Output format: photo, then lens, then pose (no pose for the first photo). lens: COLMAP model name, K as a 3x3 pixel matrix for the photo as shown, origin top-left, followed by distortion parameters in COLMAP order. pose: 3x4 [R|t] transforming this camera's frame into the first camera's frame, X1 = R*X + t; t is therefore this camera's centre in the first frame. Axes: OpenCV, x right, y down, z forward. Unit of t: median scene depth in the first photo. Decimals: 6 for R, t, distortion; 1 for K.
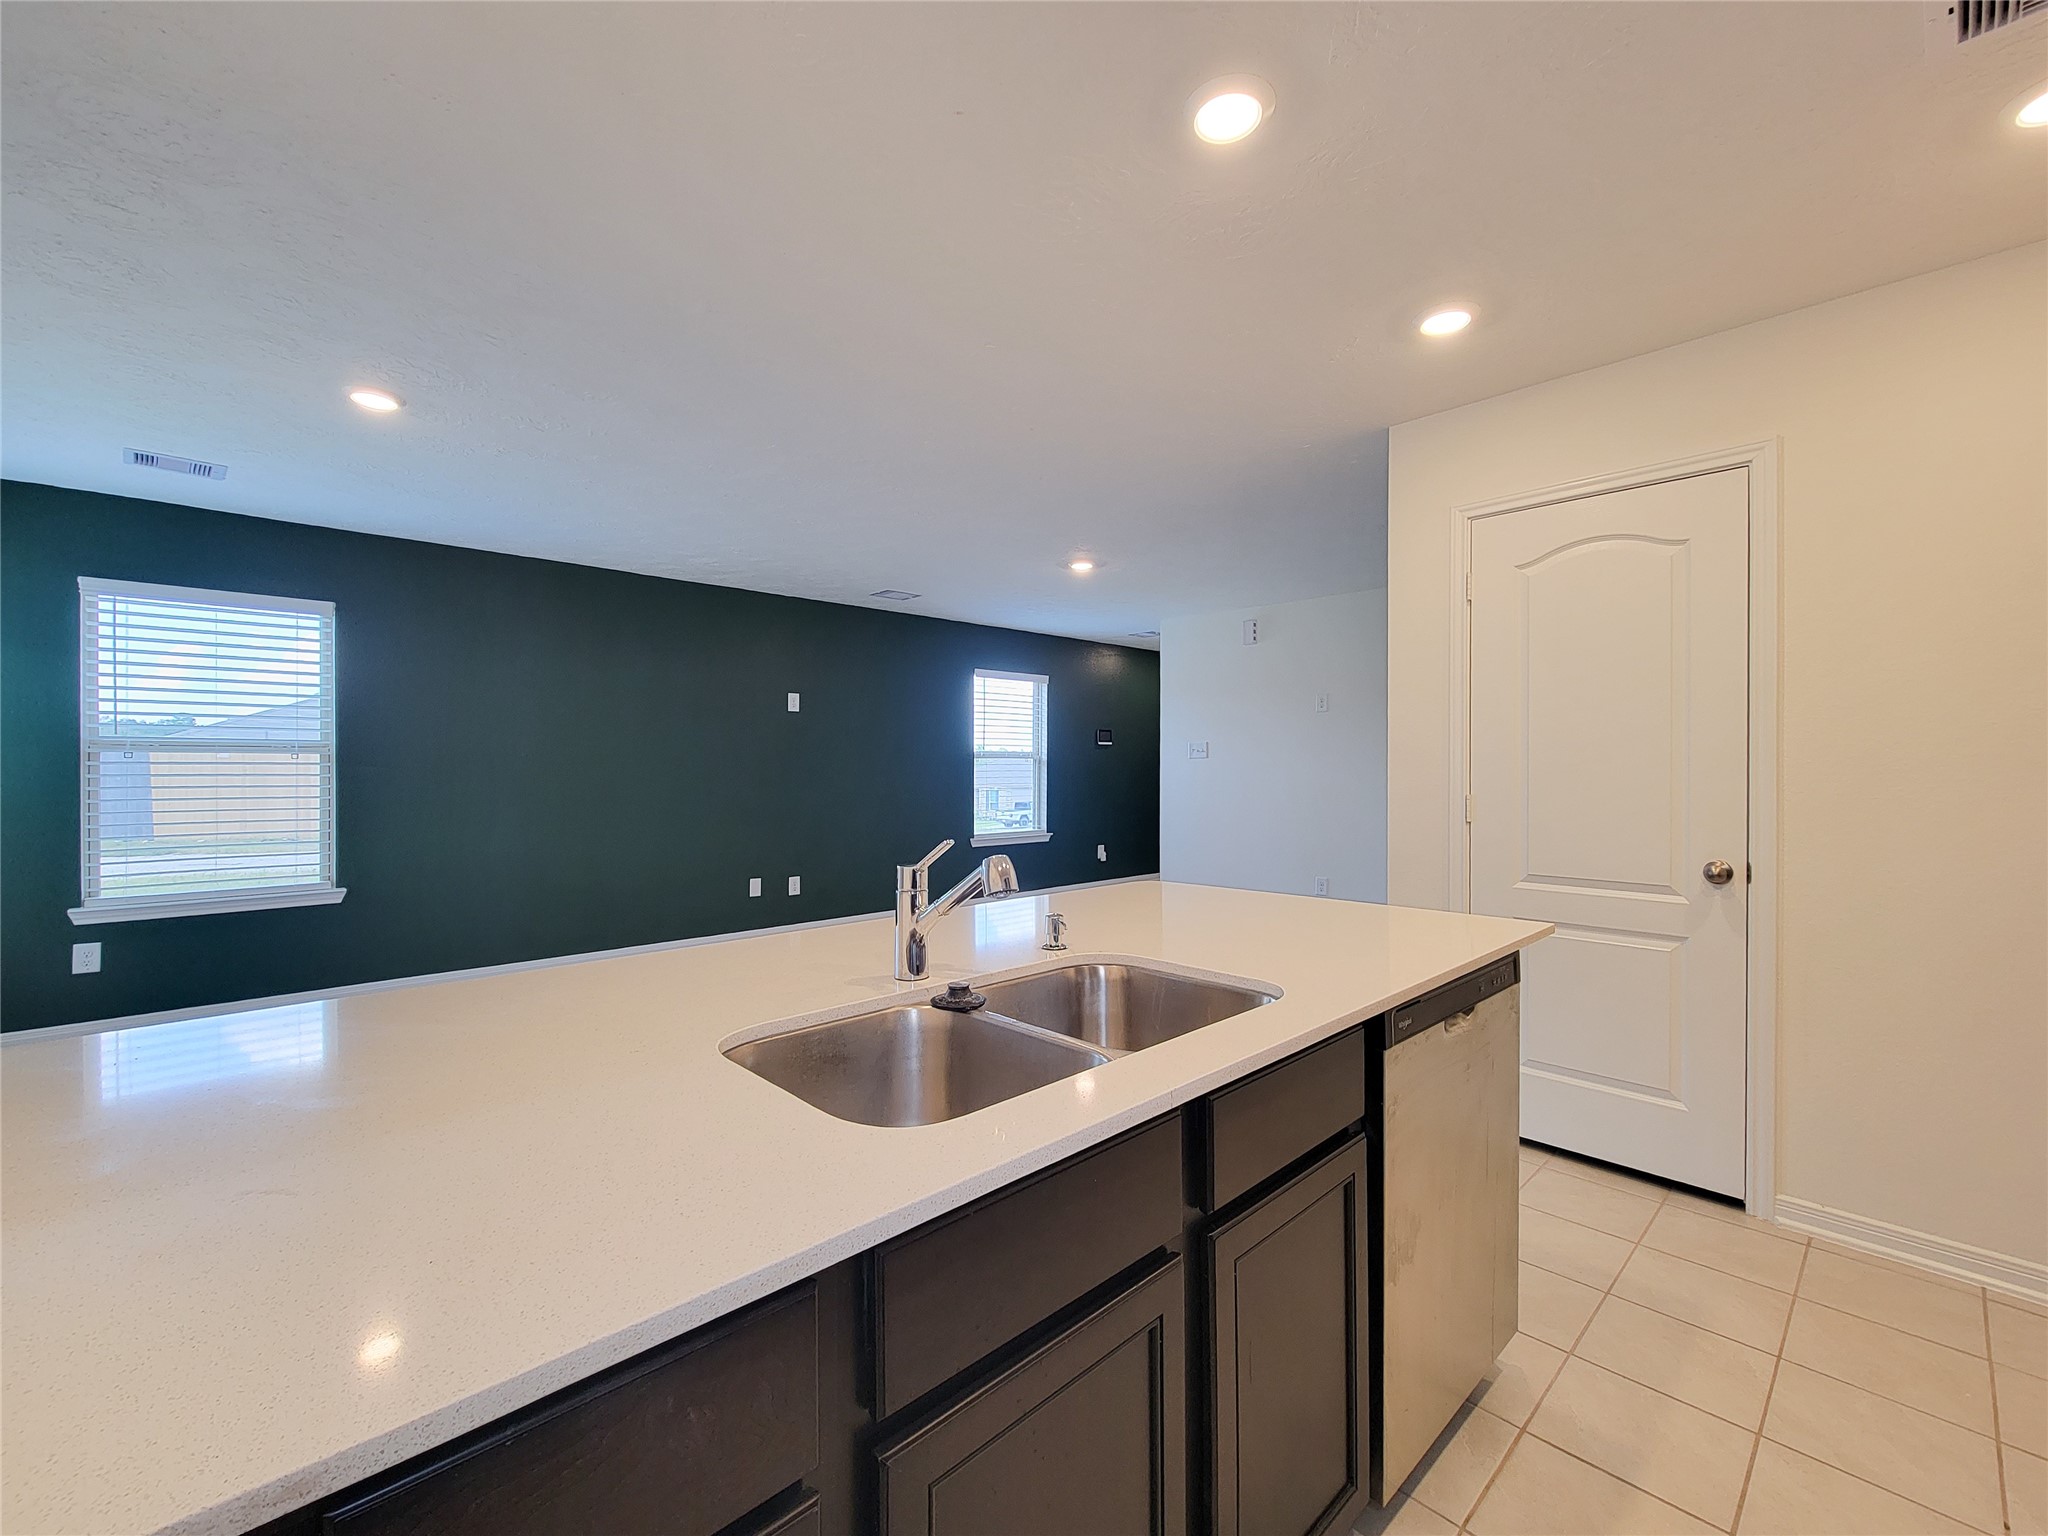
lens RADIAL K [[849.6, 0, 1008.8], [0, 849.6, 758.5], [0, 0, 1]] dist [-0.004295, -0.001037]
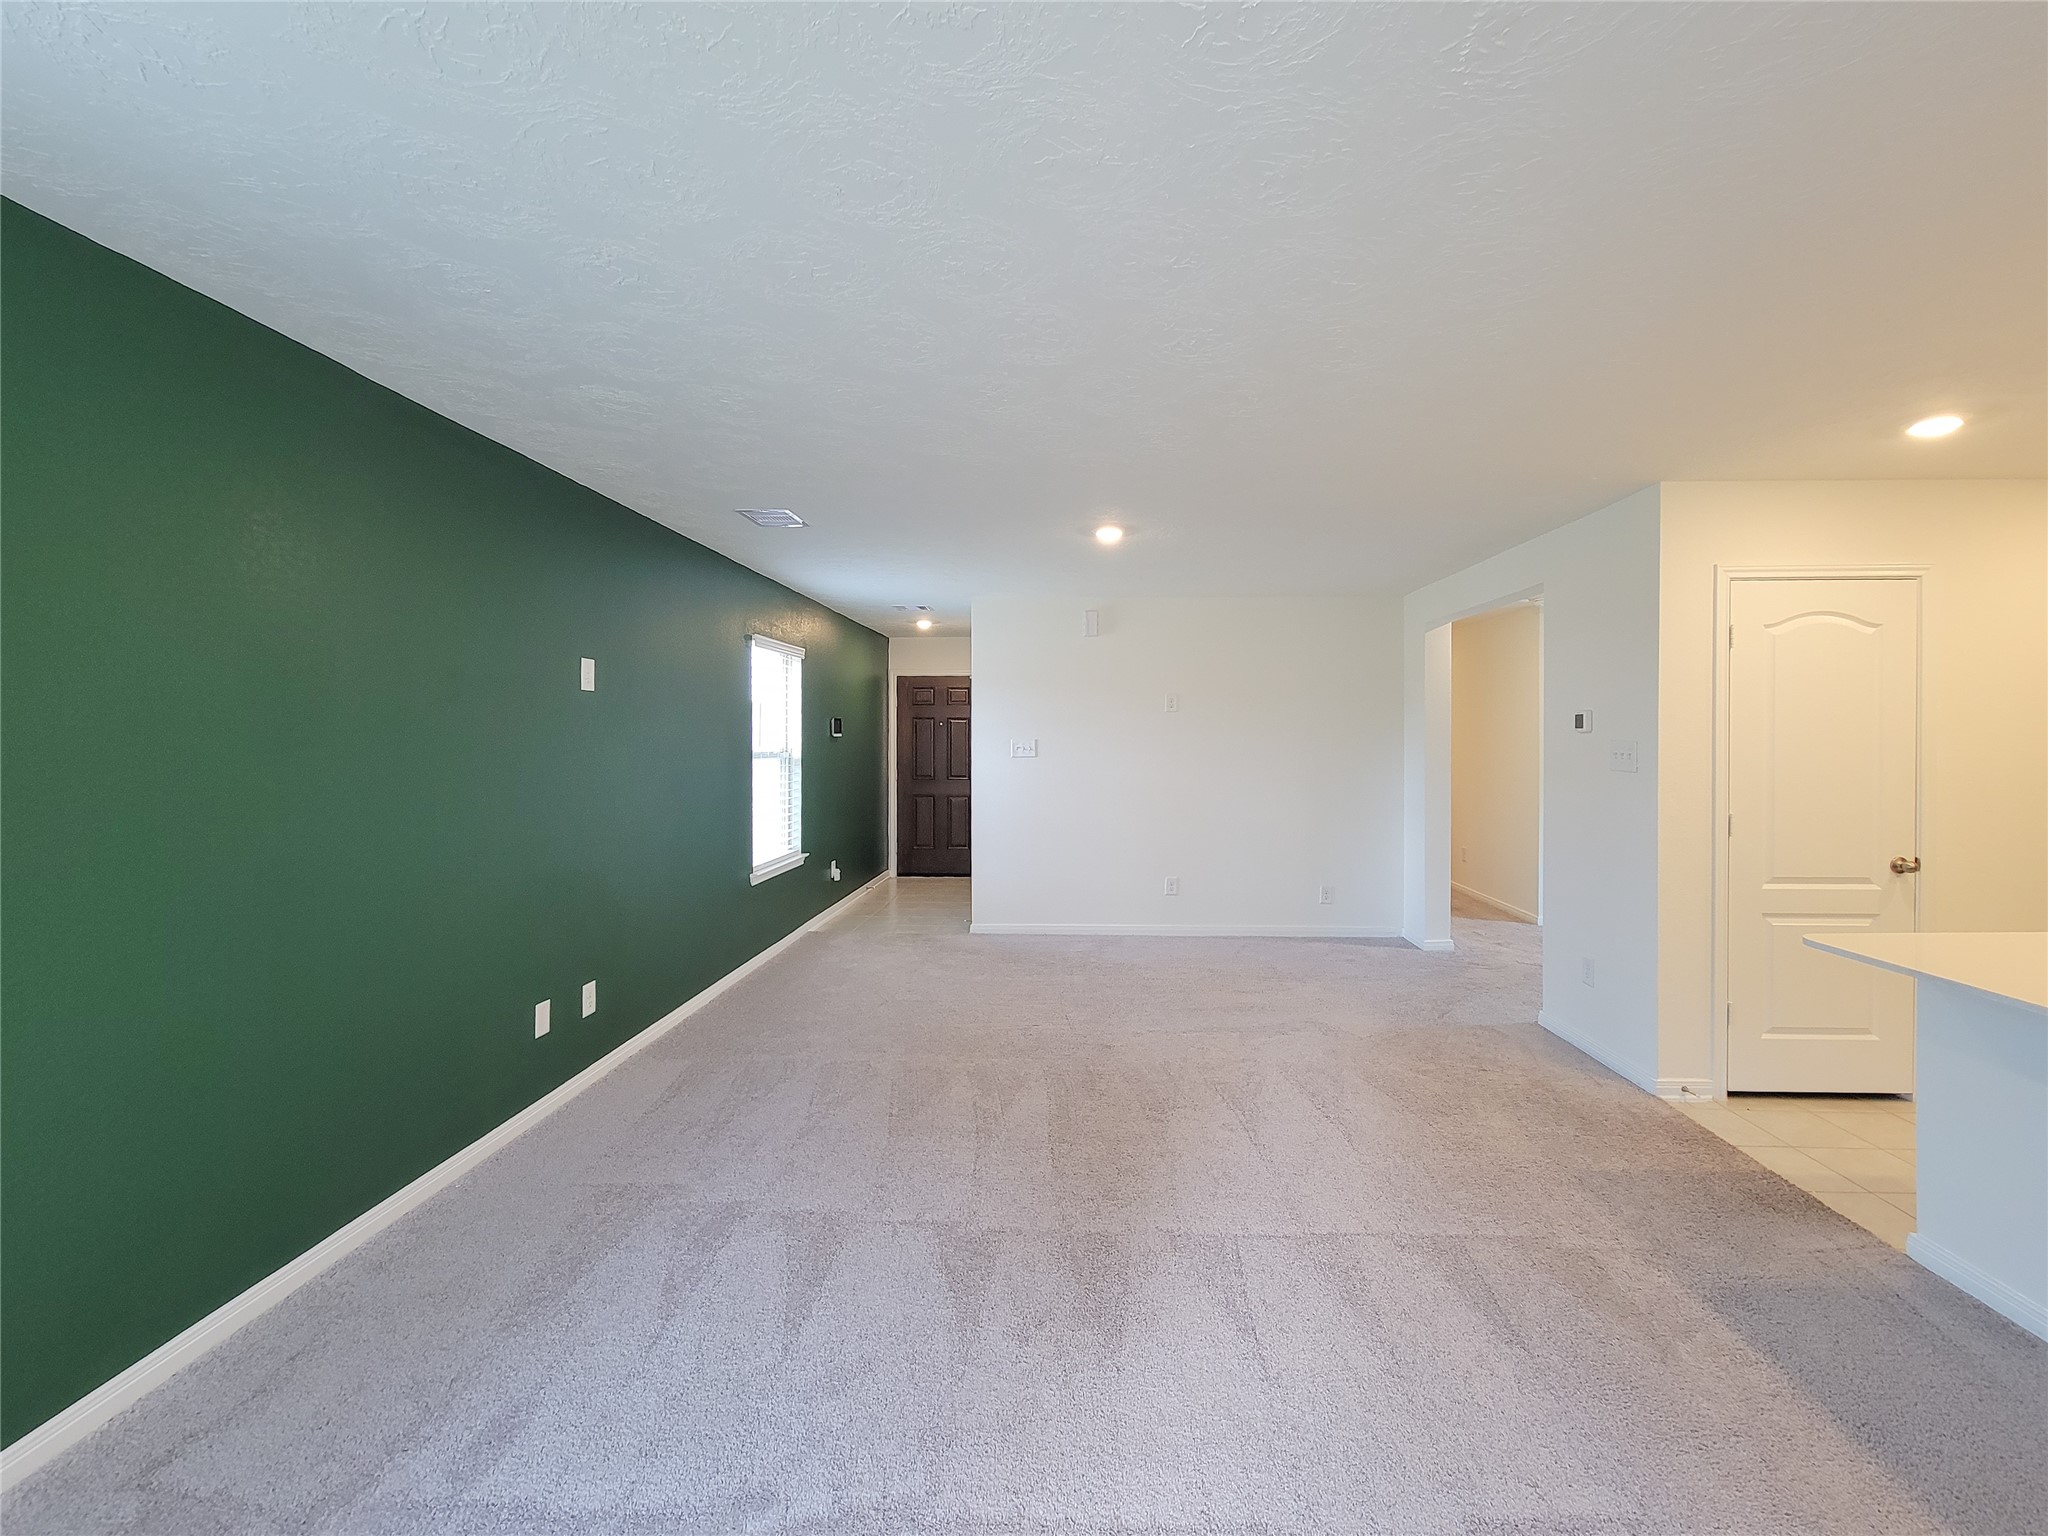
lens RADIAL K [[849.6, 0, 1047.6], [0, 849.6, 727.1], [0, 0, 1]] dist [-0.004295, -0.001037]
pose [[0.709341, 0.007156, 0.704829, -0.447687], [-0.004610, 0.999974, -0.005514, -0.030914], [-0.704850, 0.000662, 0.709356, 0.390672]]
